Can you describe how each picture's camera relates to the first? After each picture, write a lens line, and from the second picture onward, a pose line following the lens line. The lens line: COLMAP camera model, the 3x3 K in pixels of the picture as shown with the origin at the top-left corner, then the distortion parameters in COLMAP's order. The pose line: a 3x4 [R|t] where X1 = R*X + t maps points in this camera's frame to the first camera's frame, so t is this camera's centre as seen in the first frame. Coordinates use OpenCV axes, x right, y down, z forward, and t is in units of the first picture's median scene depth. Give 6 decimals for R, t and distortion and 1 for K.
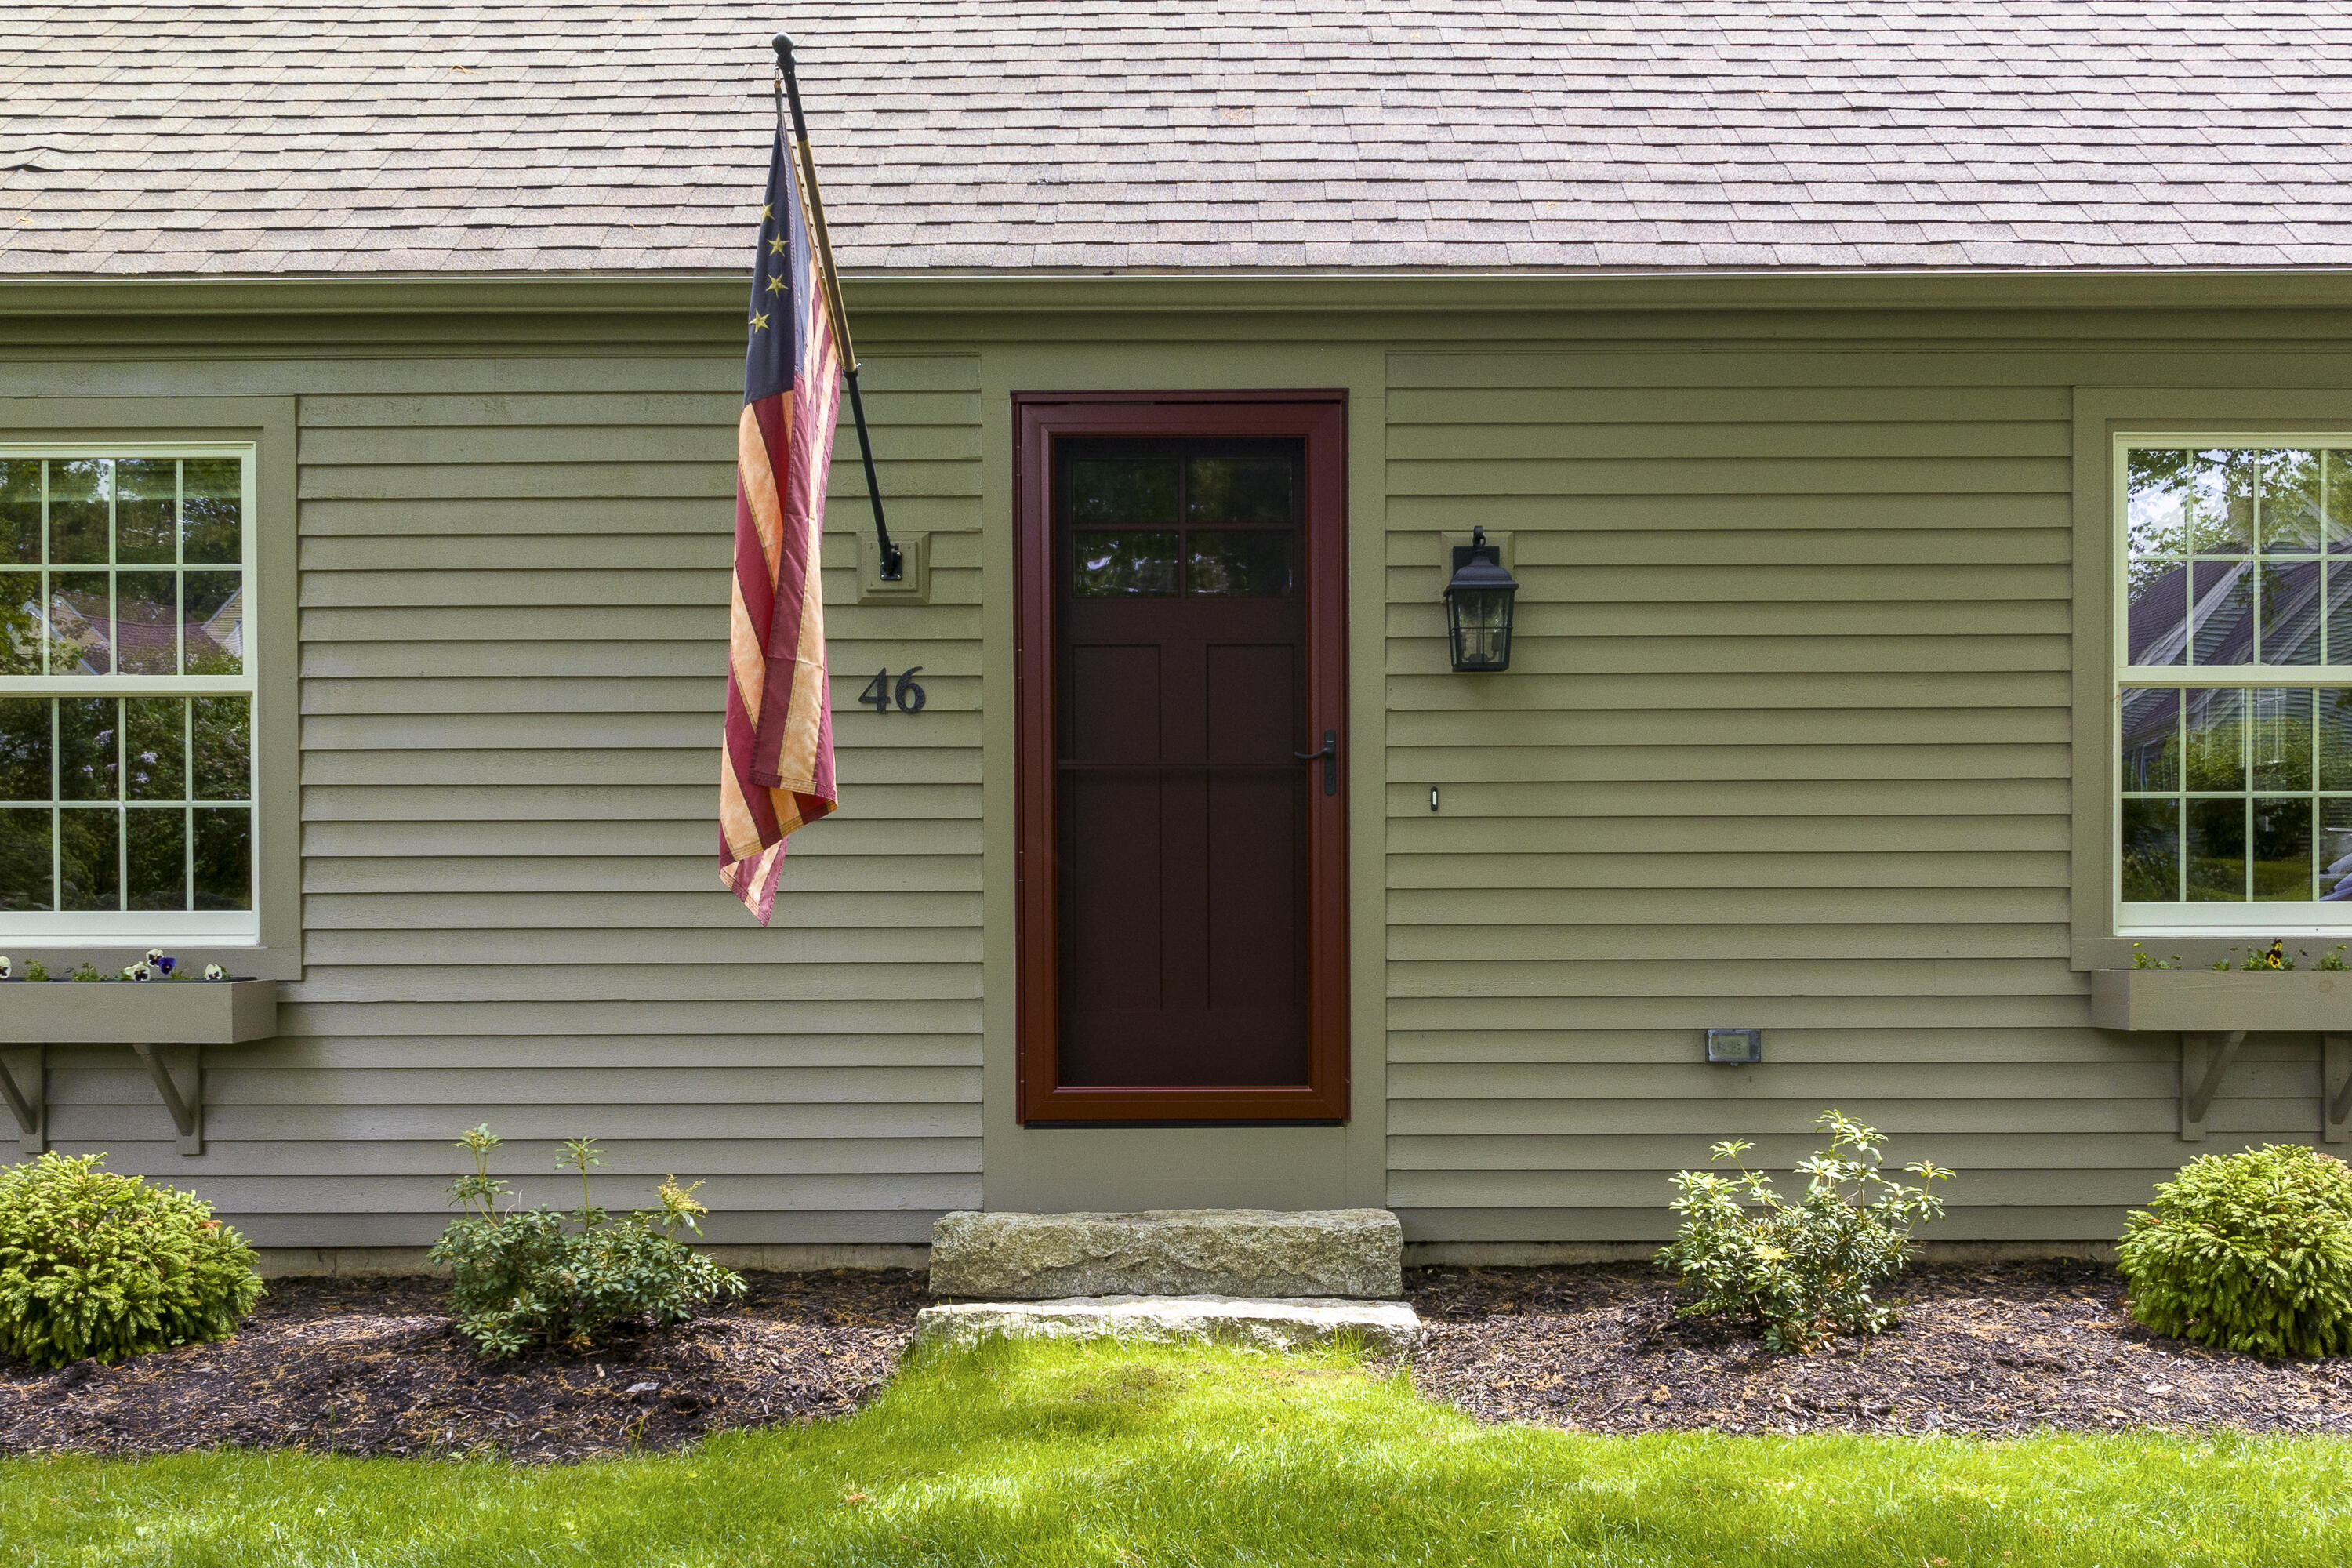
lens RADIAL K [[2605.4, 0, 1174.4], [0, 2605.4, 879.7], [0, 0, 1]] dist [-0.005777, -0.004680]
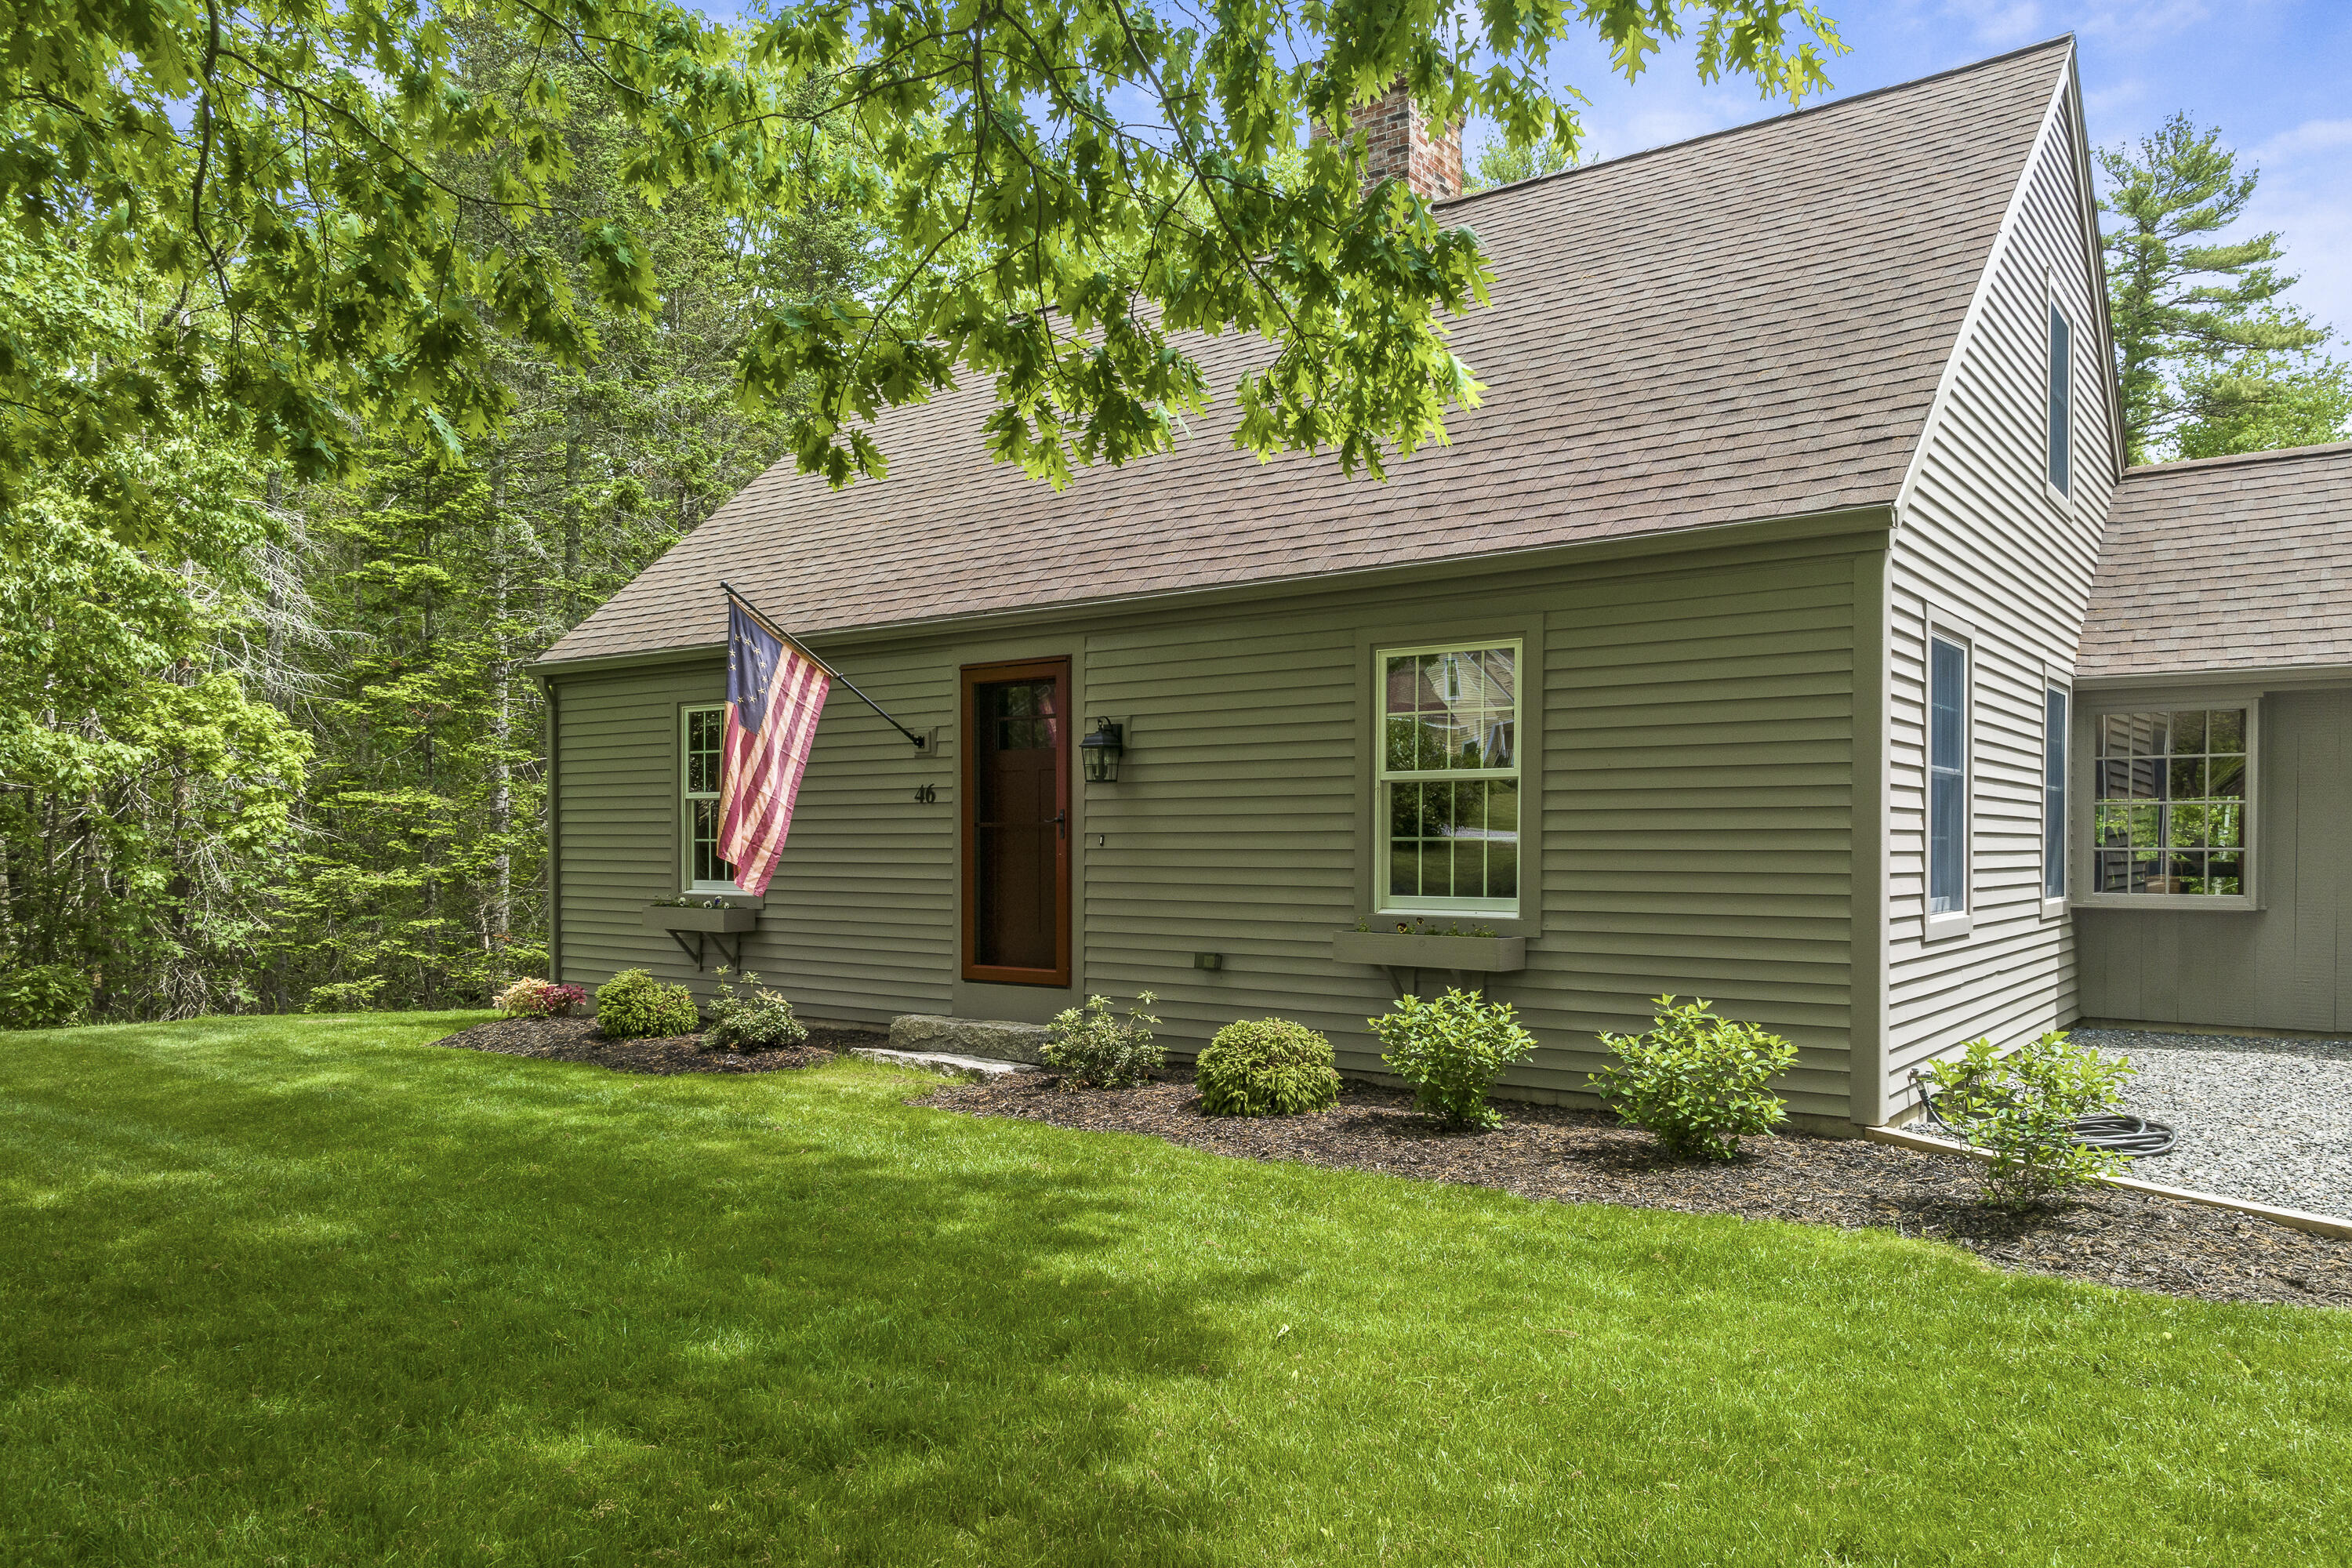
lens RADIAL K [[1637.0, 0, 1171.6], [0, 1637.0, 862.7], [0, 0, 1]] dist [-0.000461, 0.000896]
pose [[0.797968, 0.011399, -0.602592, 0.969796], [-0.012056, 0.999923, 0.002949, -0.017603], [0.602580, 0.004912, 0.798044, -0.051532]]
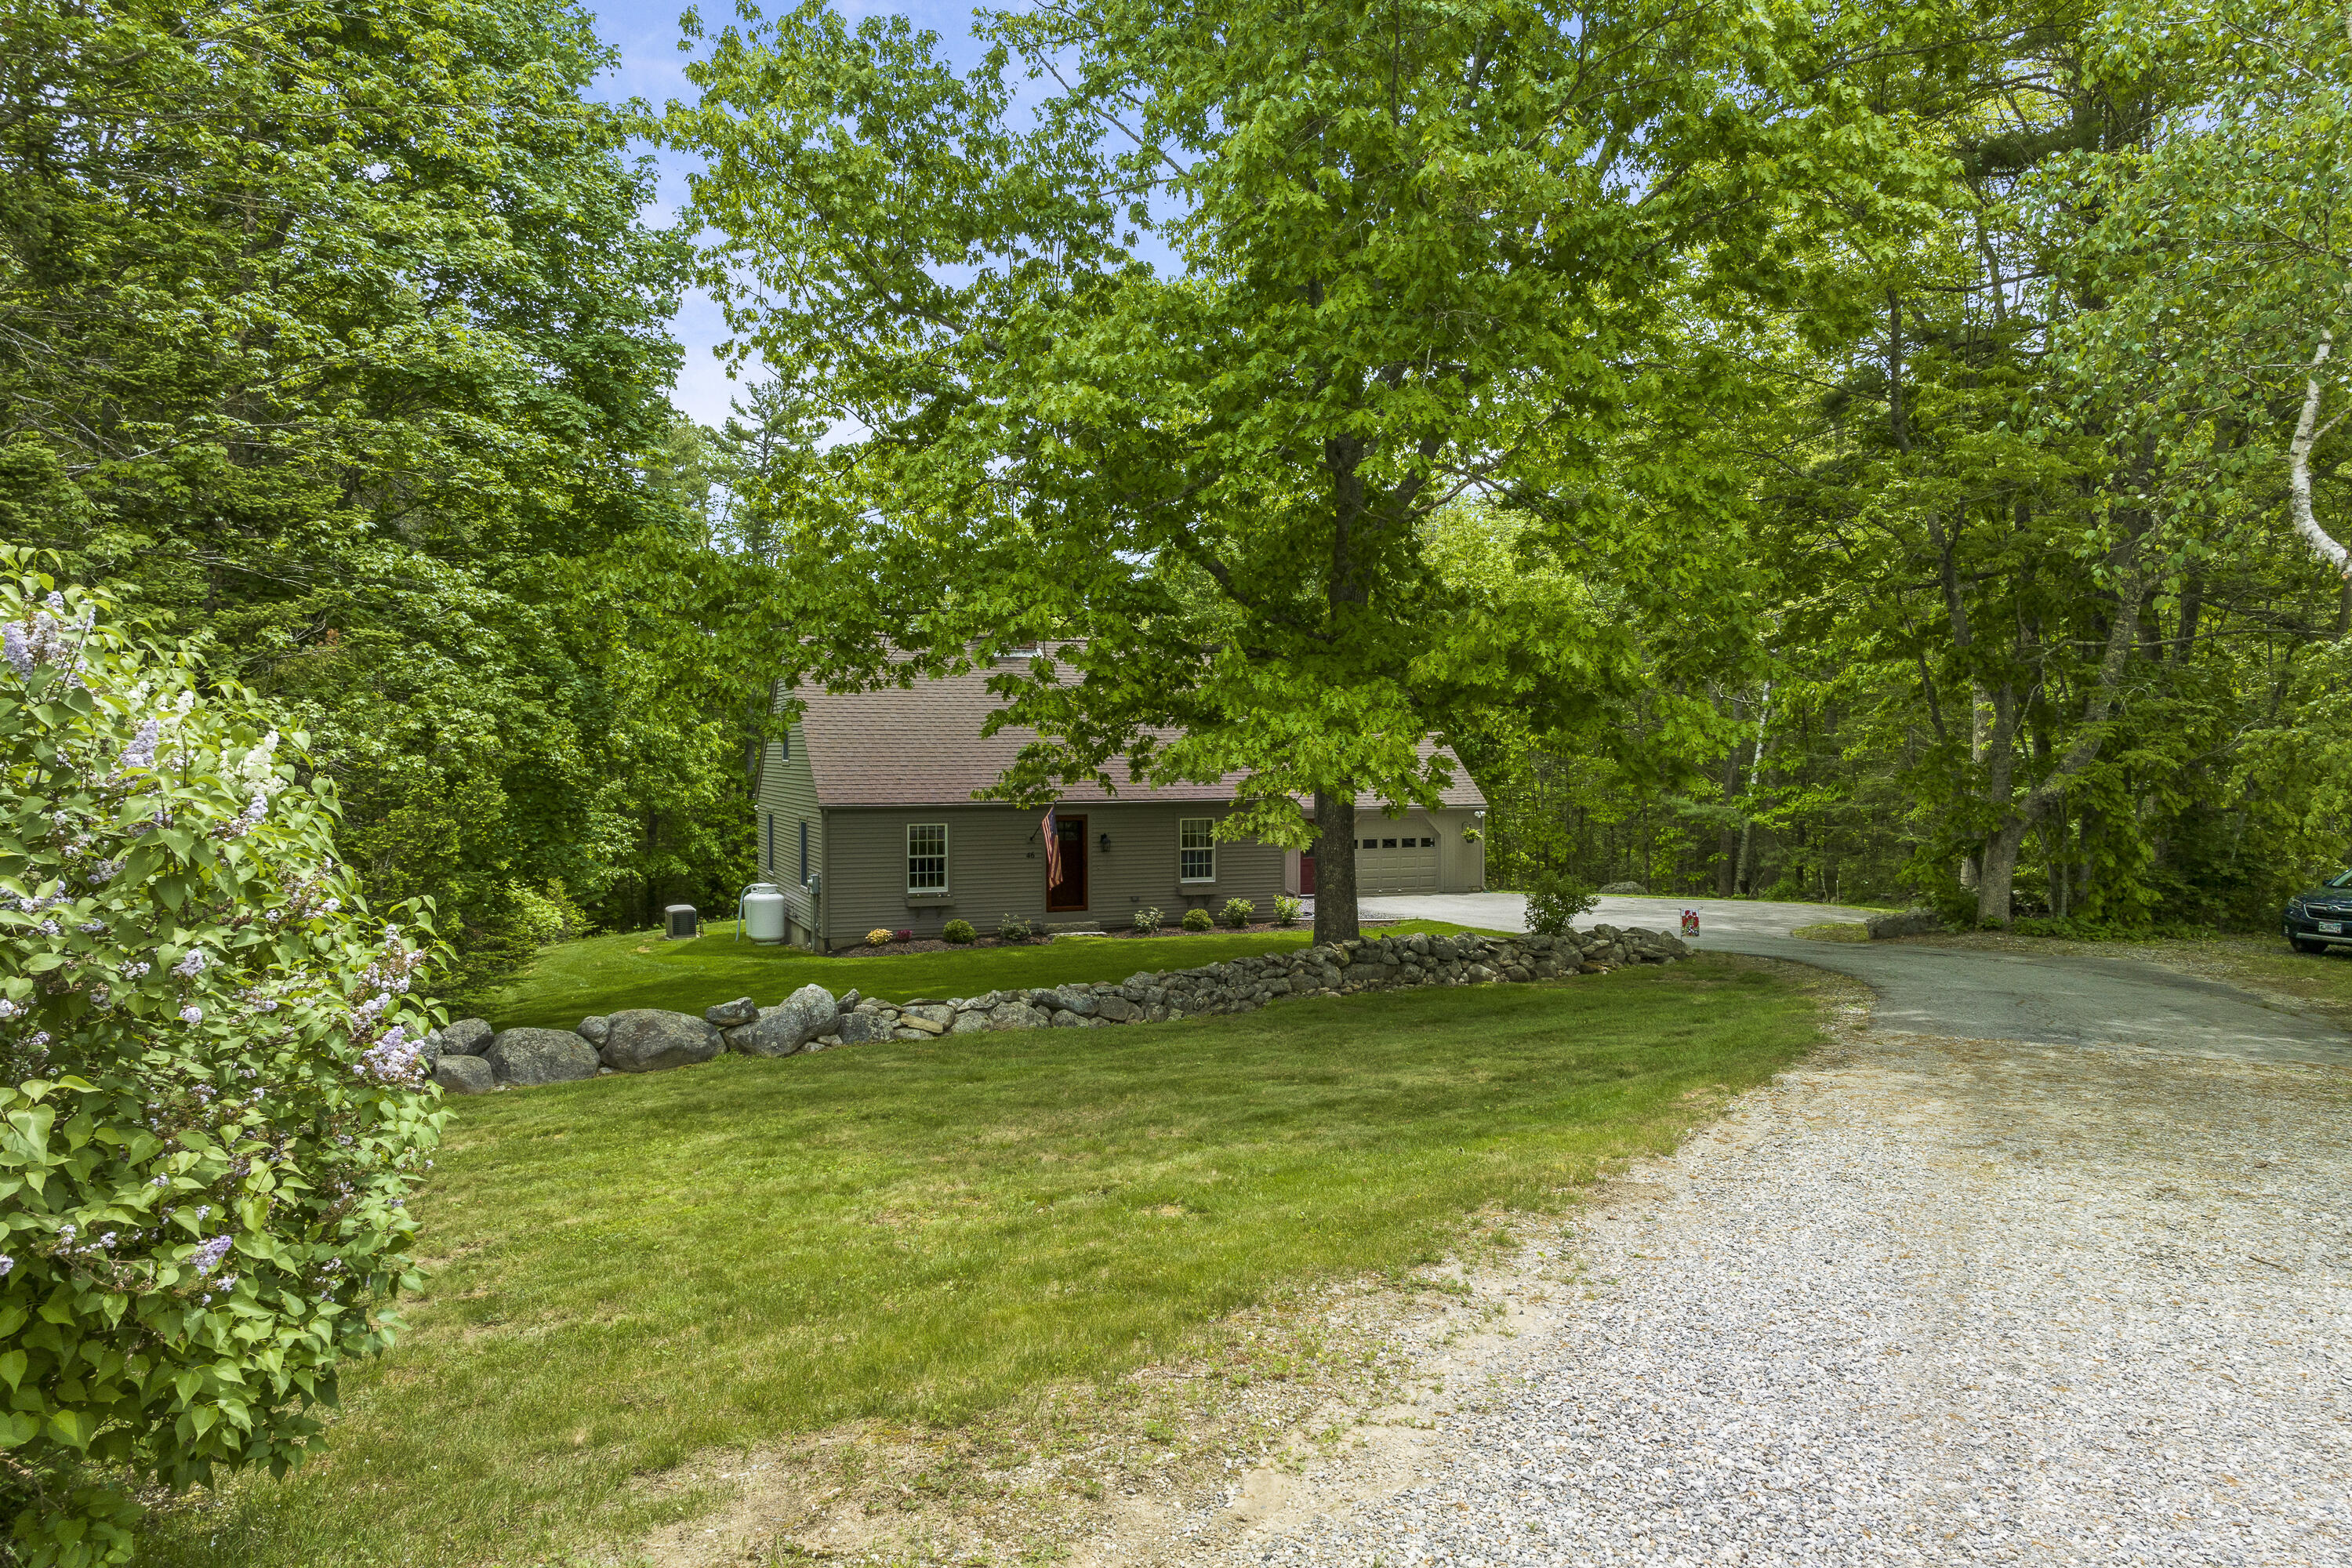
lens RADIAL K [[1603.9, 0, 1176.0], [0, 1603.9, 784.0], [0, 0, 1]] dist [0.003247, 0.000517]
pose [[0.923106, -0.006121, 0.384497, -1.506597], [0.003319, 0.999963, 0.007949, -0.314158], [-0.384531, -0.006061, 0.923092, -3.450459]]
